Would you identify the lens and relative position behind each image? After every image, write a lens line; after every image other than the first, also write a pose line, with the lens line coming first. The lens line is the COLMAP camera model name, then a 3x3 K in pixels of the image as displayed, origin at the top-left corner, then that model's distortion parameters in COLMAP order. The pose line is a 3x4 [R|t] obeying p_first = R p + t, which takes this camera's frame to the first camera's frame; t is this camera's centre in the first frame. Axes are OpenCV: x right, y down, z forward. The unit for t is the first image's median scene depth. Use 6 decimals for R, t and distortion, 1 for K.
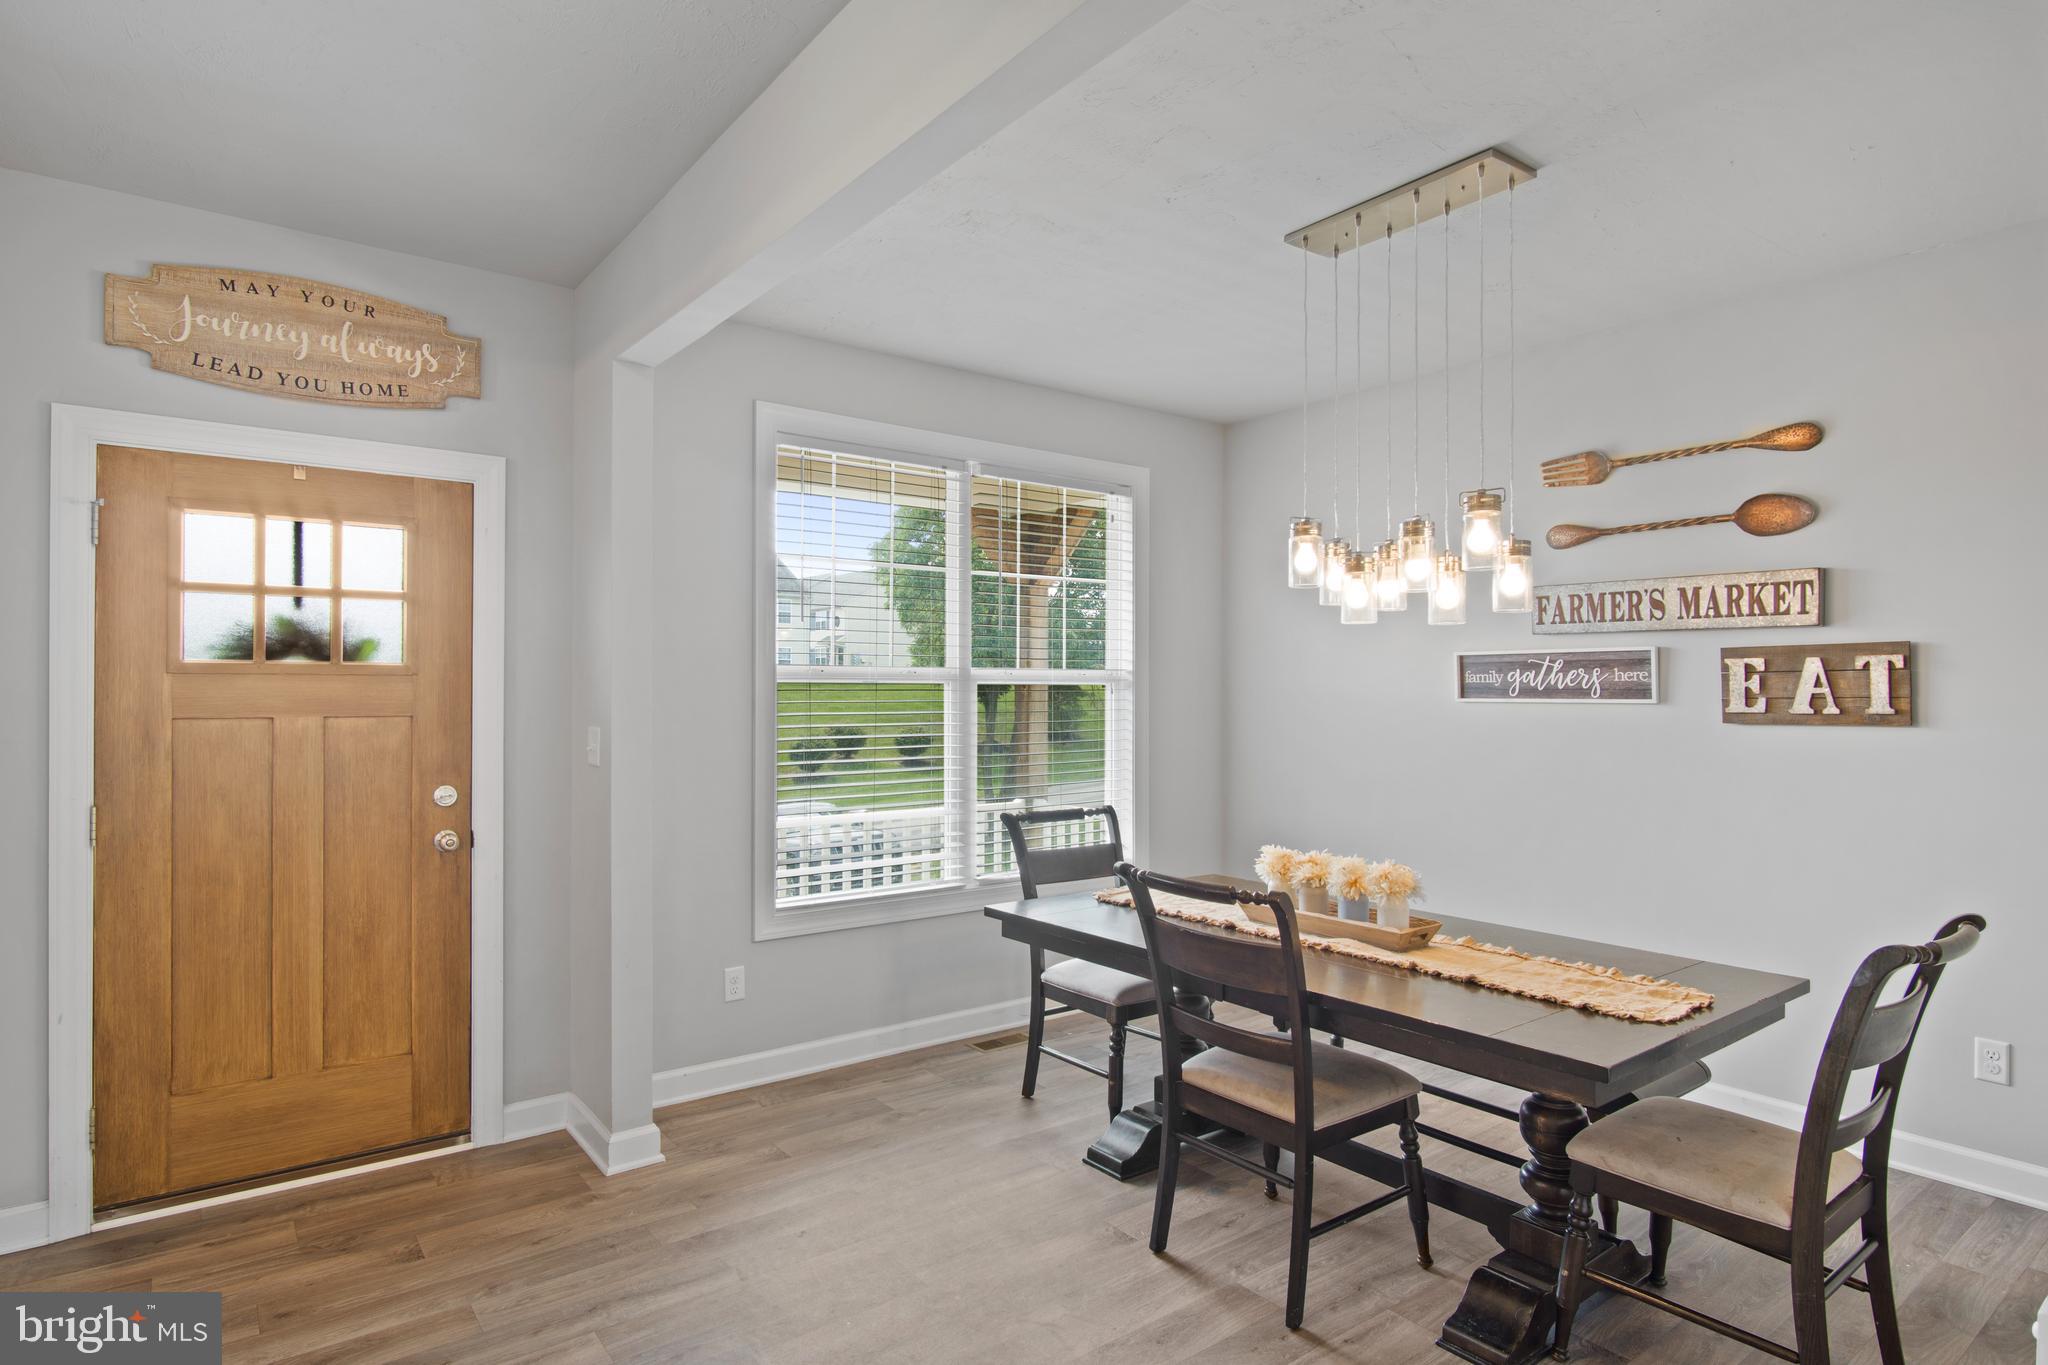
lens RADIAL K [[1158.1, 0, 1065.9], [0, 1158.1, 682.7], [0, 0, 1]] dist [0.016096, -0.002147]
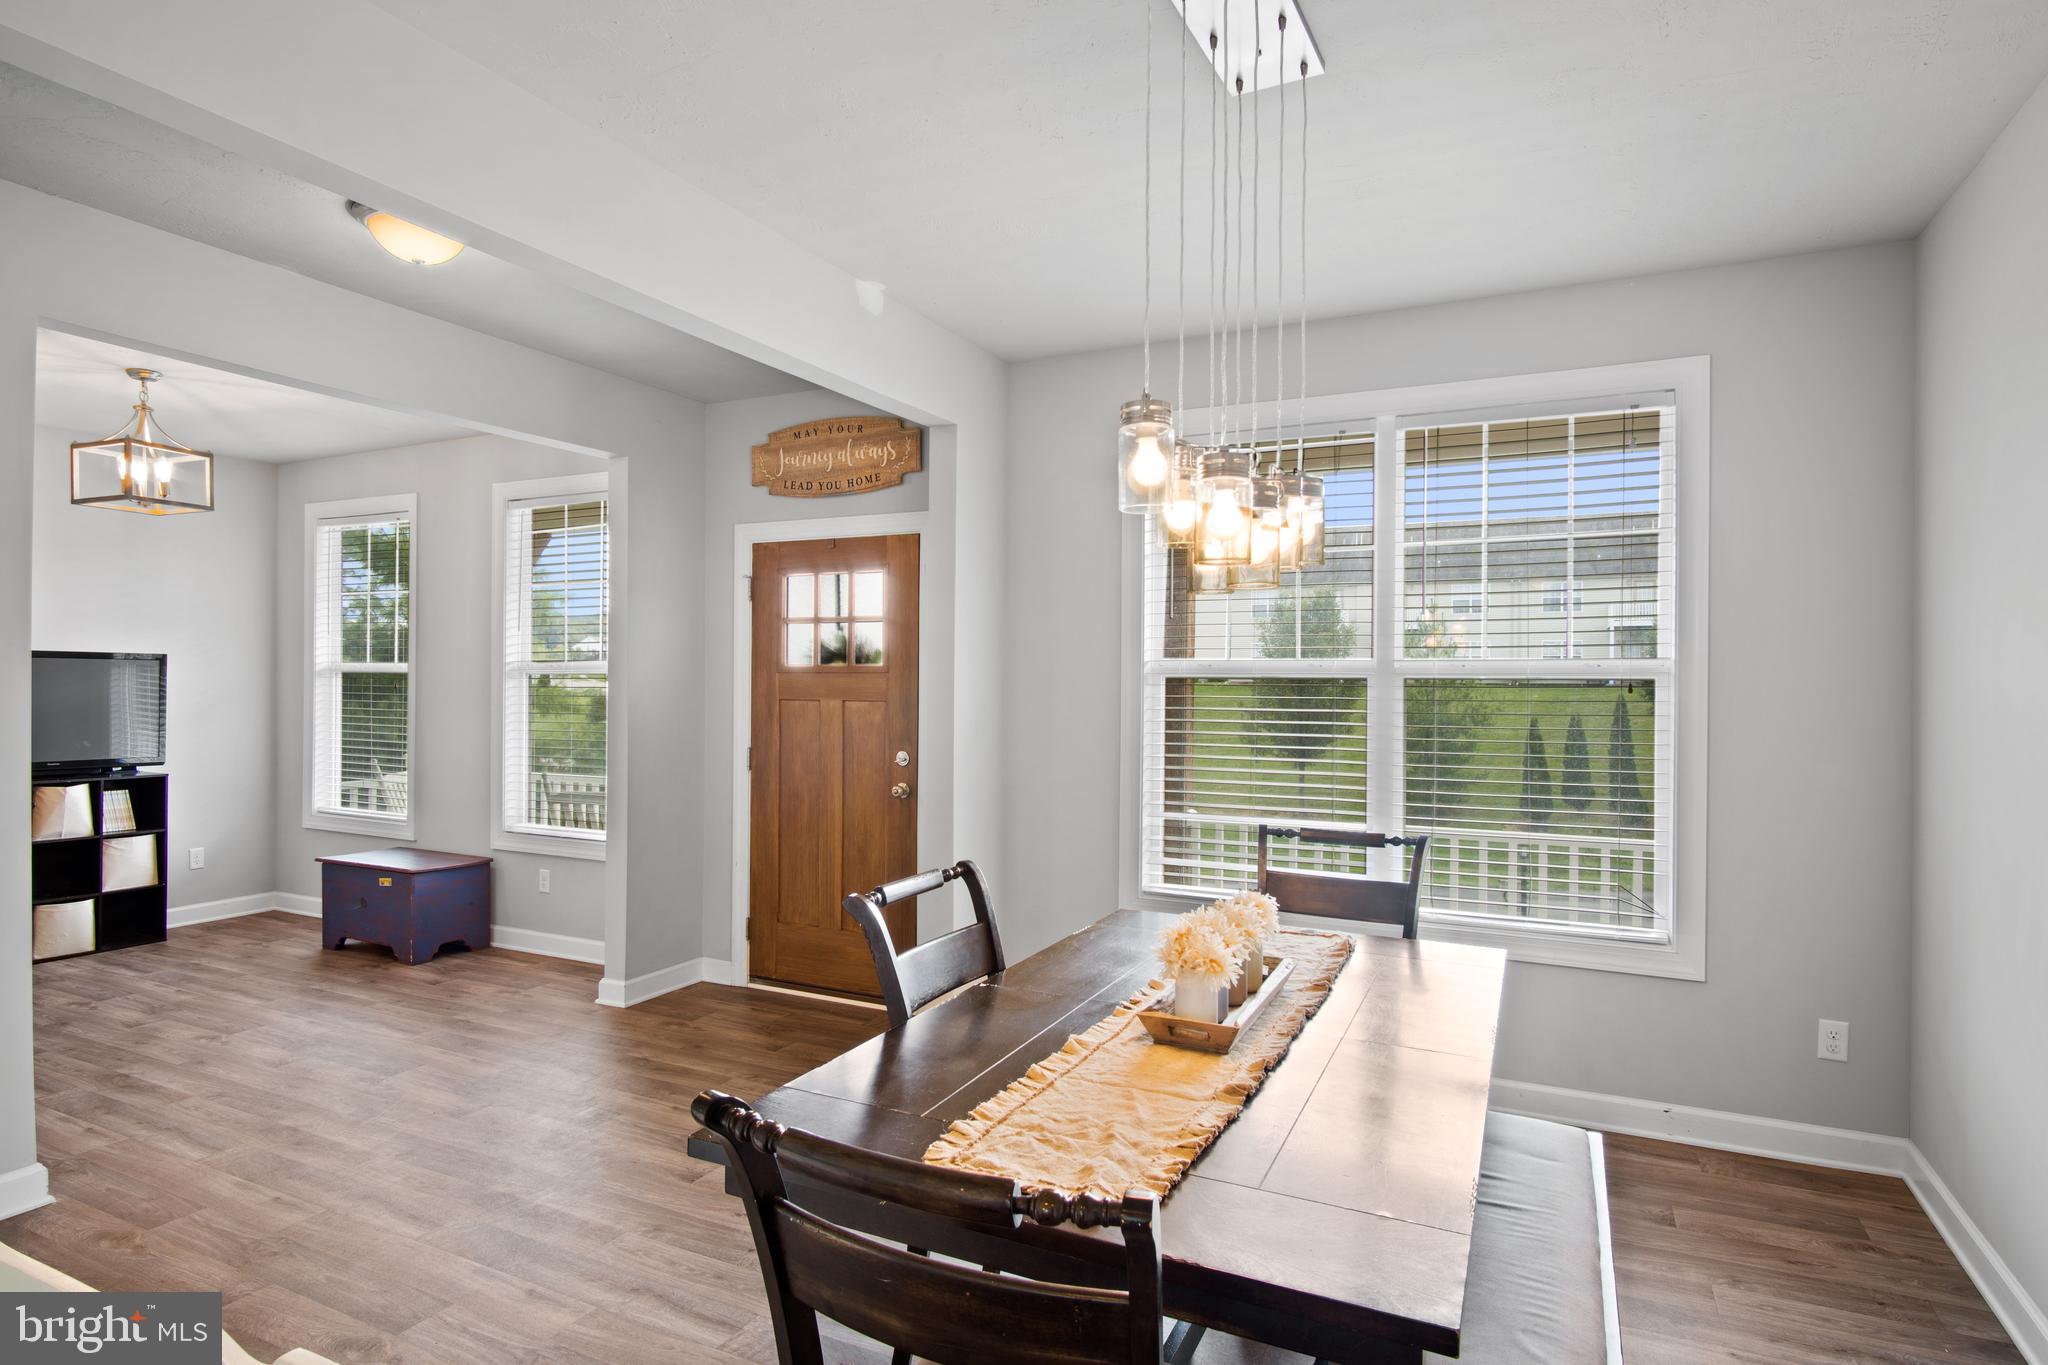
lens RADIAL K [[1091.7, 0, 1006.7], [0, 1091.7, 689.0], [0, 0, 1]] dist [-0.002895, -0.002599]
pose [[0.438092, 0.005438, -0.898914, 0.756430], [-0.002304, 0.999985, 0.004927, 0.006764], [0.898927, -0.000087, 0.438098, 0.570822]]
